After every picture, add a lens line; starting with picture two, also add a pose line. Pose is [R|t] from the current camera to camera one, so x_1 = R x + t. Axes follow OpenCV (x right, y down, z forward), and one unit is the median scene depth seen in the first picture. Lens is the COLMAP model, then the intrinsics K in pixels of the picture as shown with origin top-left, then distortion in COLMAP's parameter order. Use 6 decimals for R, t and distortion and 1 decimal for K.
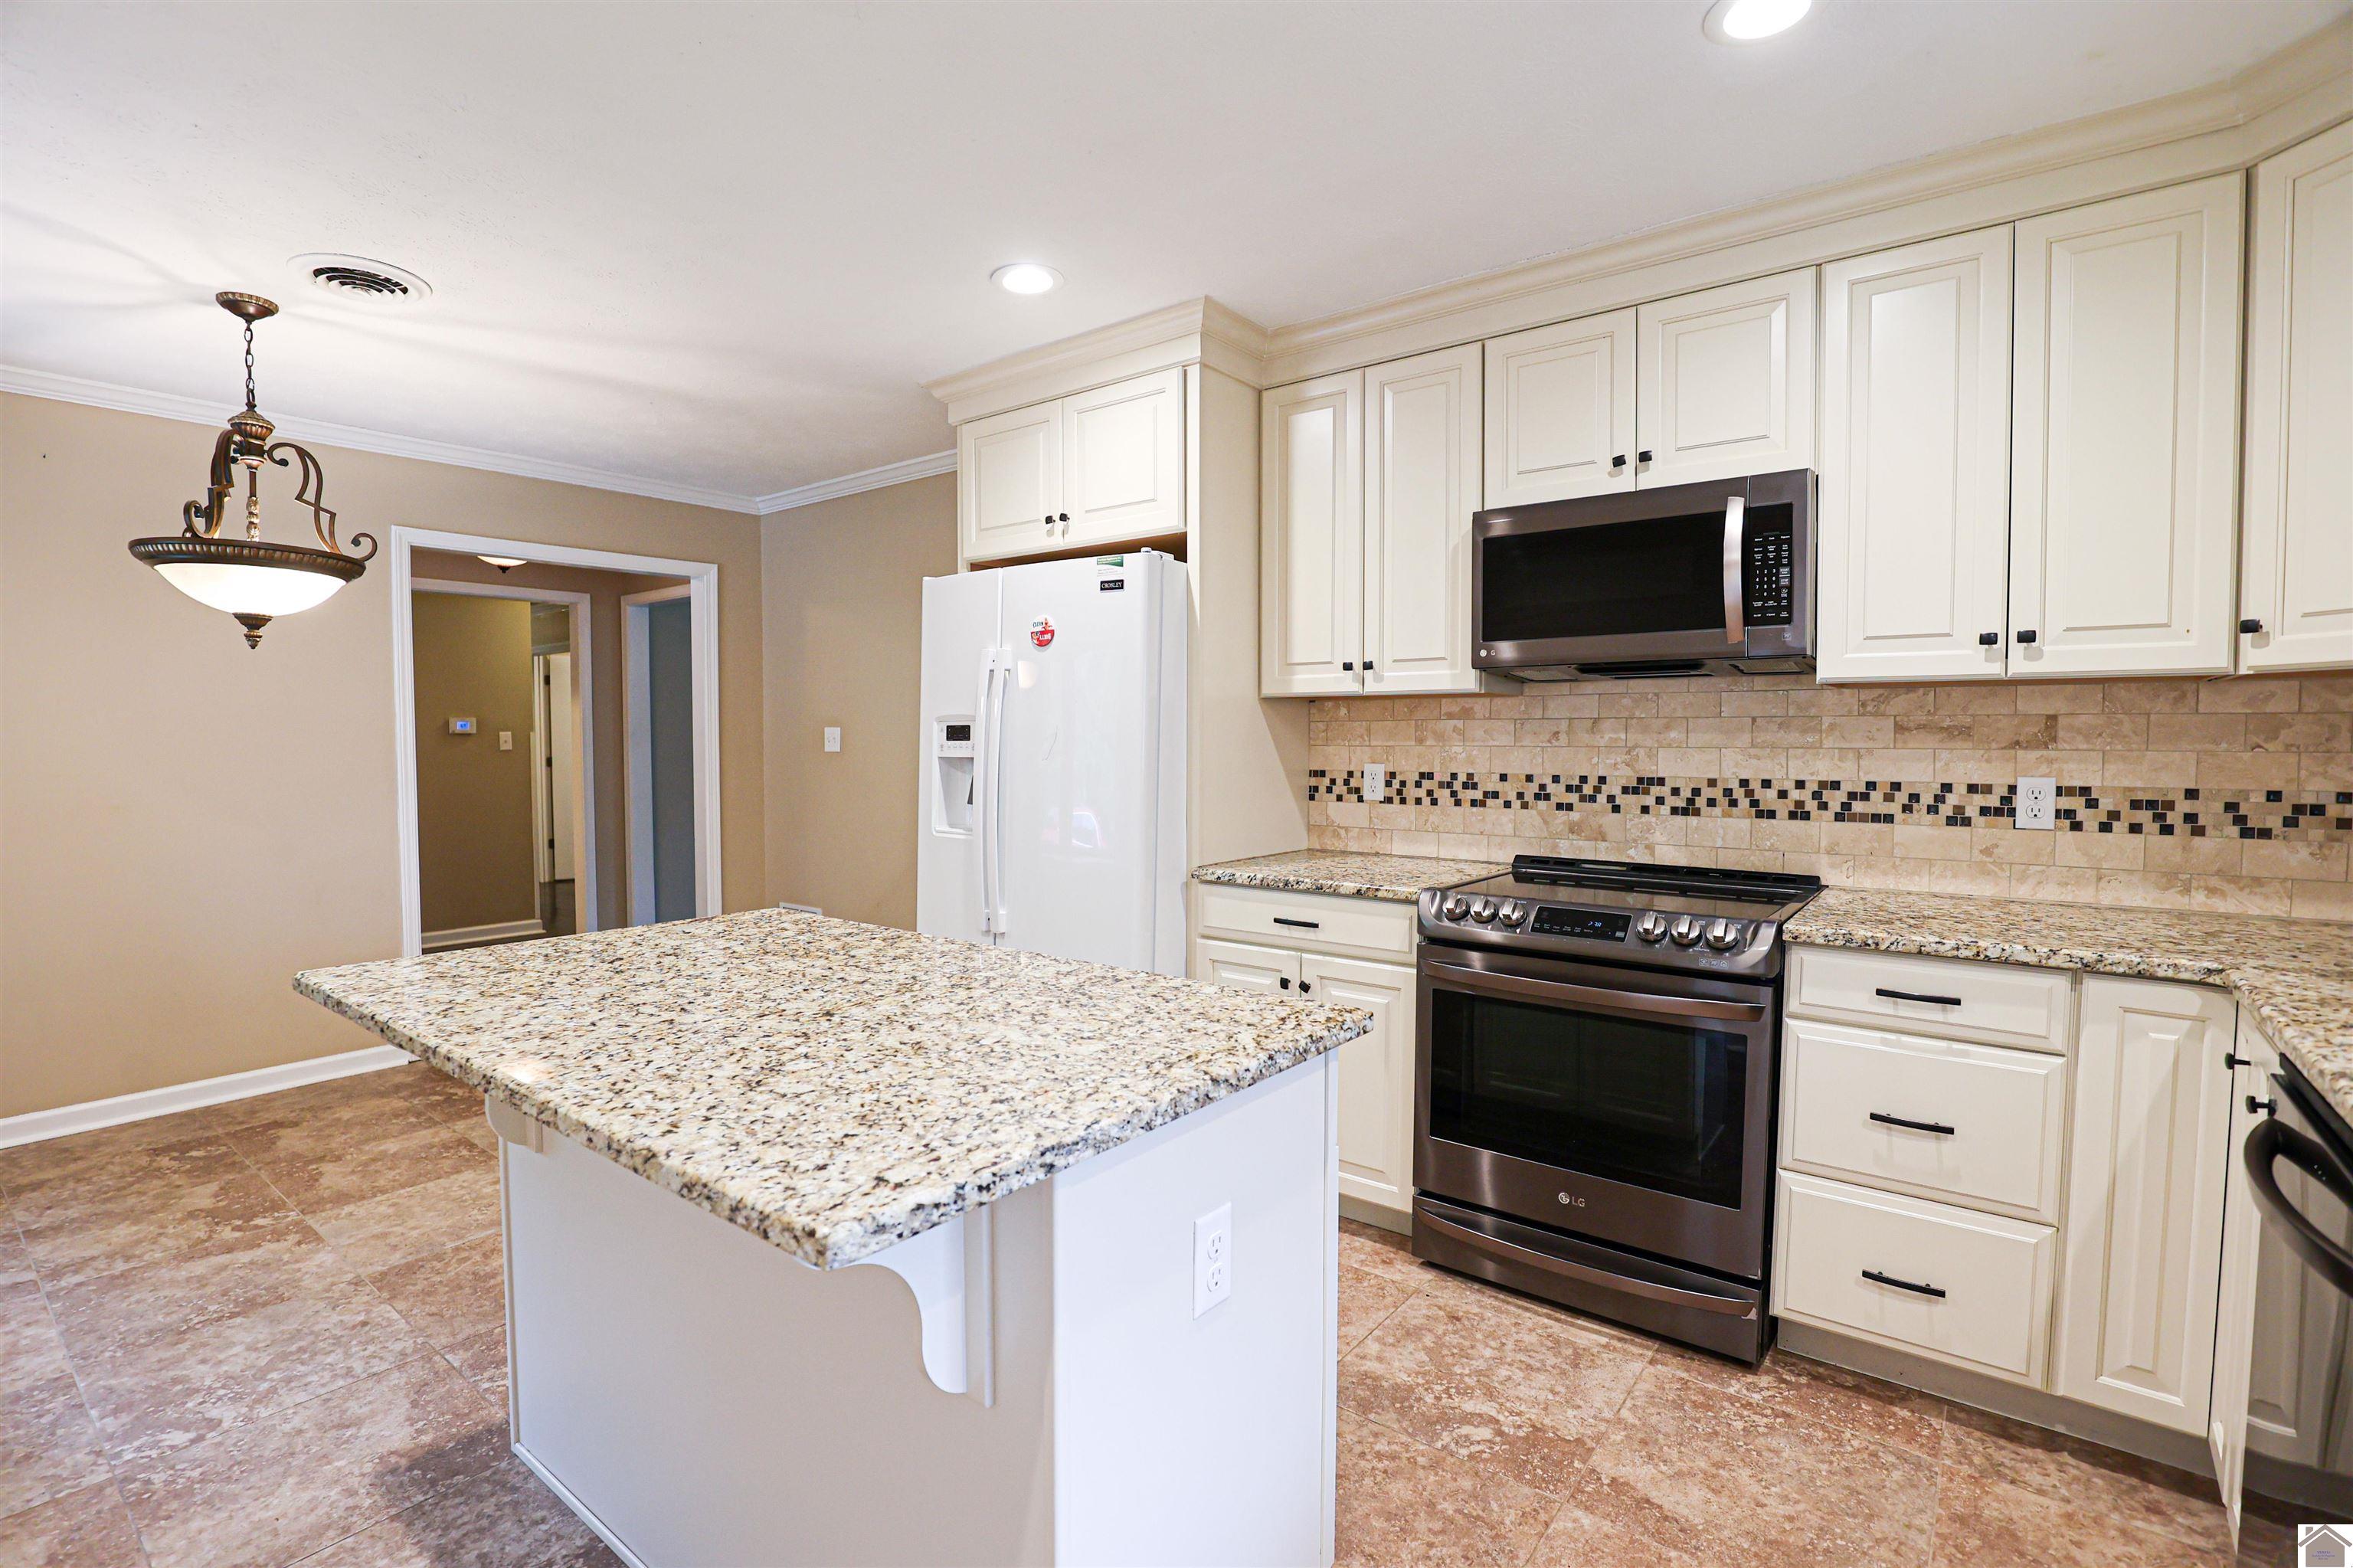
lens RADIAL K [[1083.9, 0, 1161.6], [0, 1083.9, 781.0], [0, 0, 1]] dist [-0.029095, 0.000444]
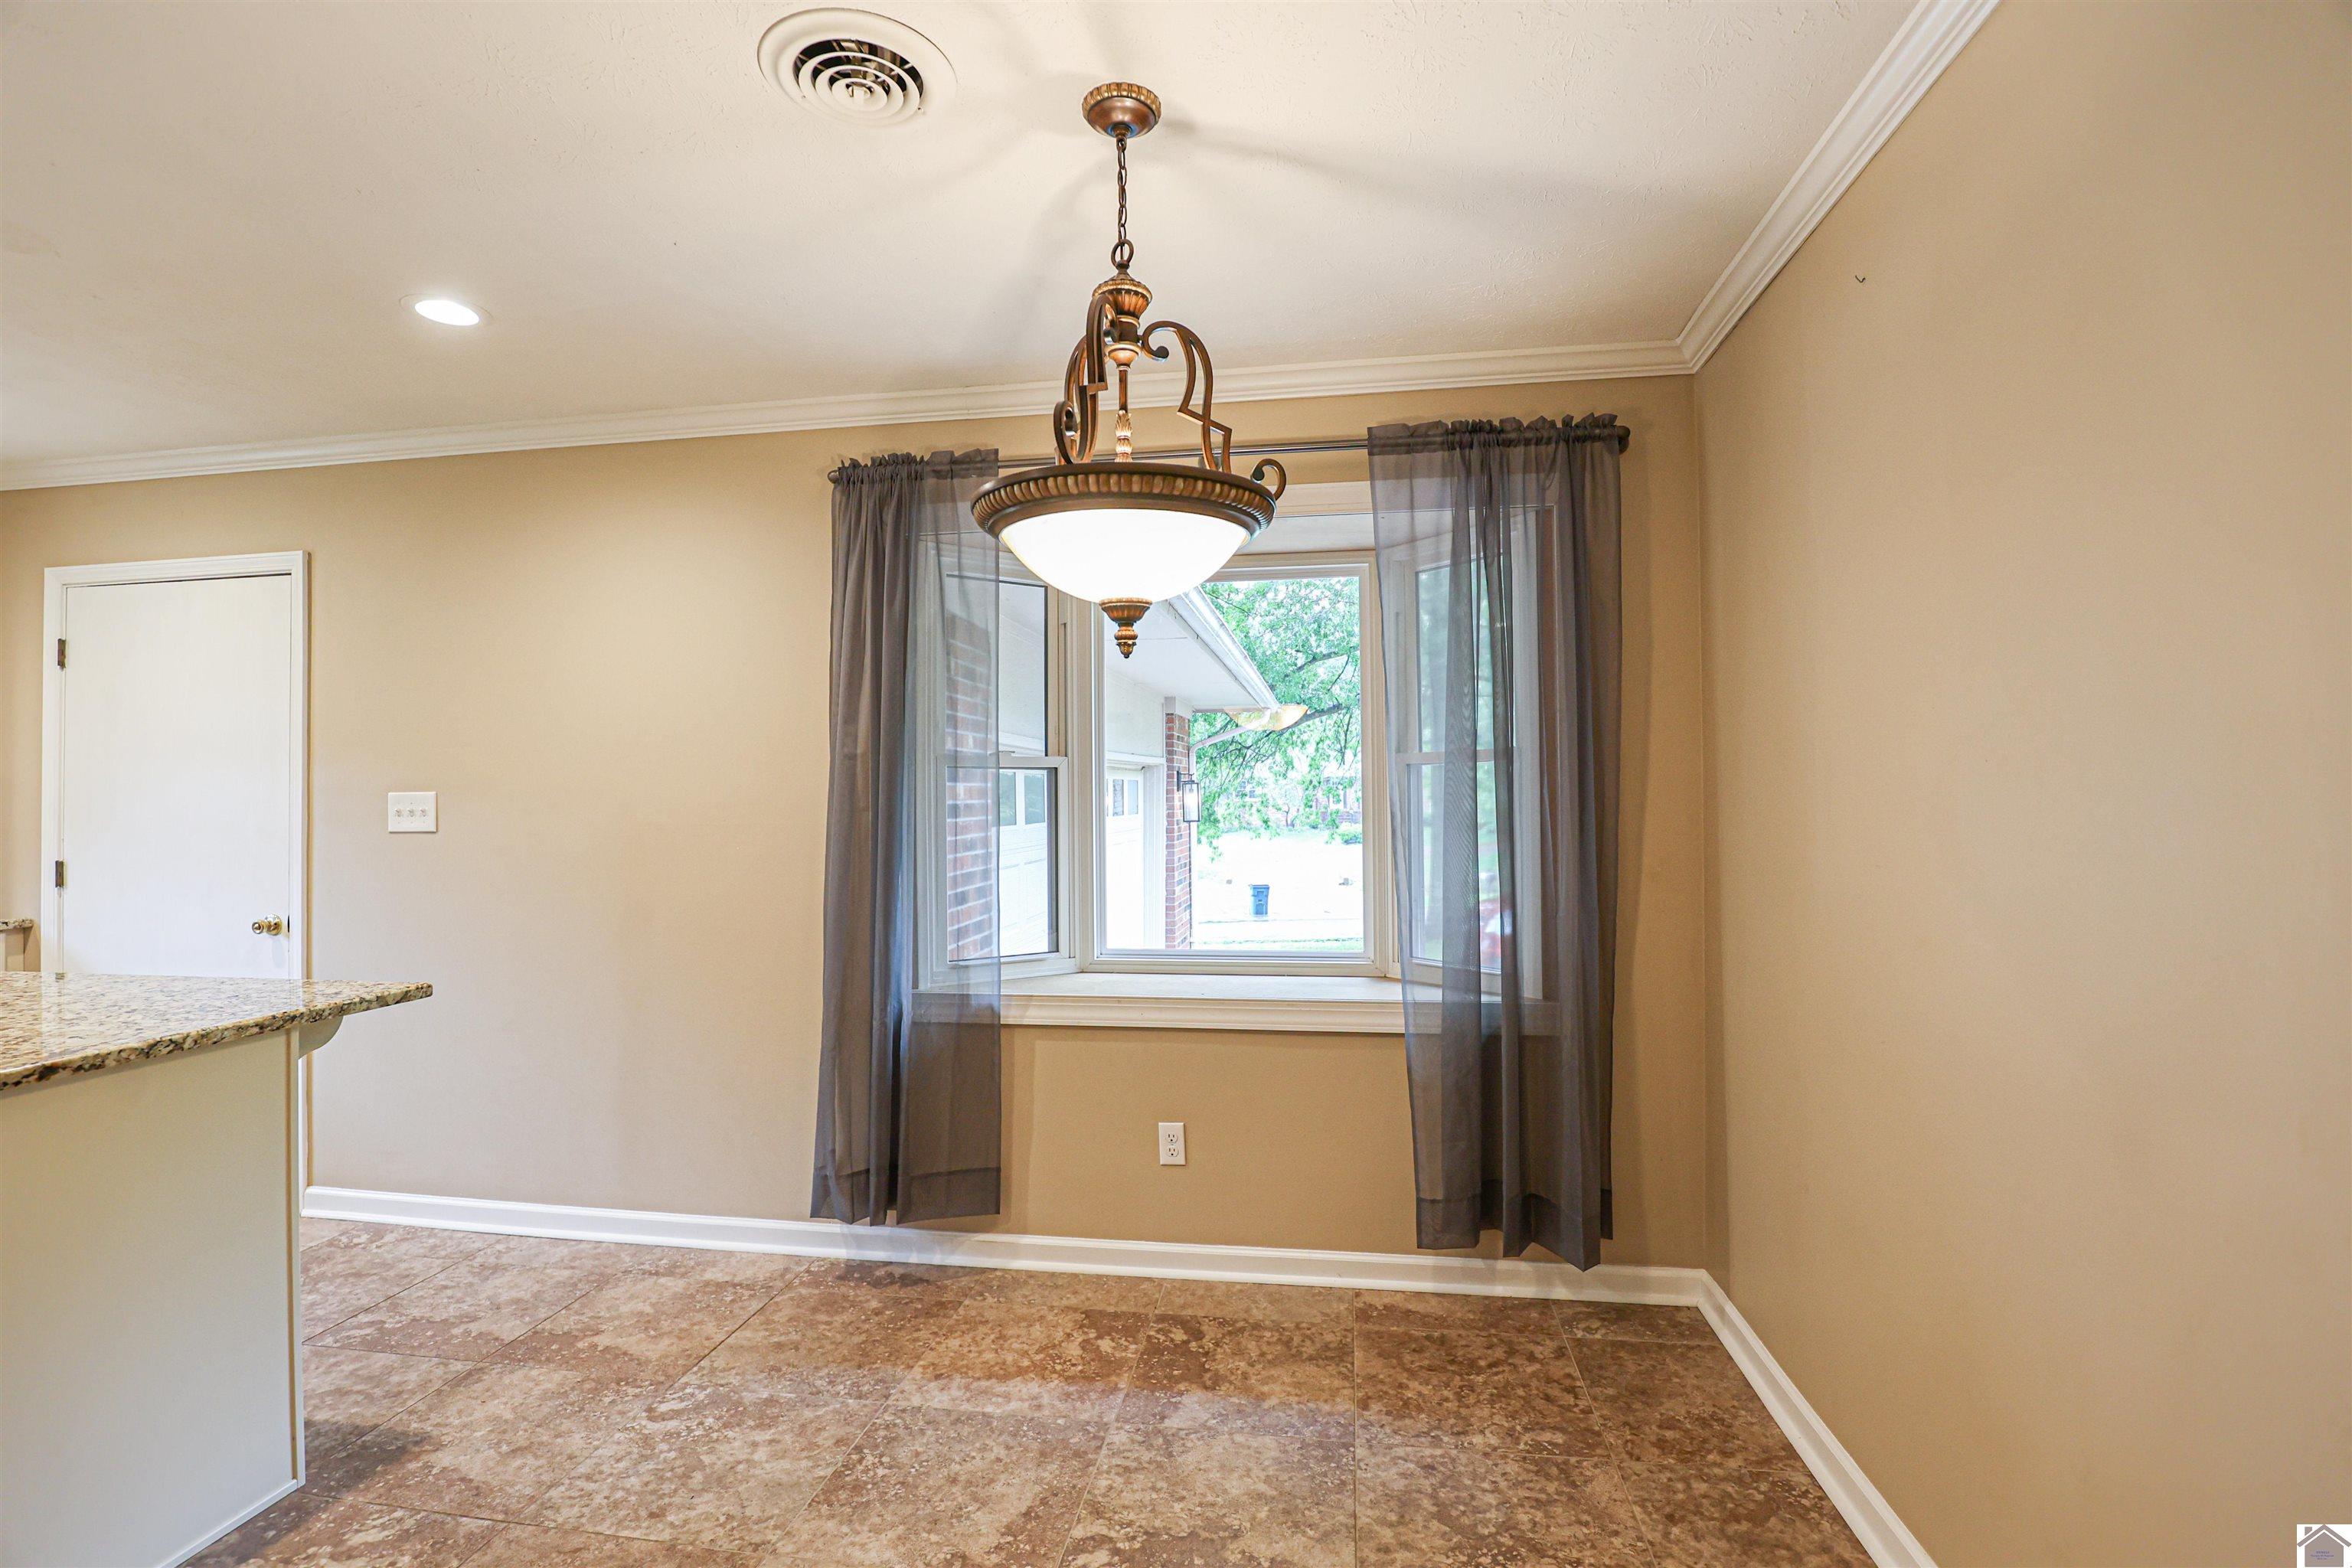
lens RADIAL K [[1083.4, 0, 1161.1], [0, 1083.4, 781.0], [0, 0, 1]] dist [-0.029095, 0.000444]
pose [[-0.871481, 0.004310, -0.490411, -0.603915], [-0.008812, 0.999662, 0.024447, -0.073941], [0.490351, 0.025626, -0.871148, 1.649903]]
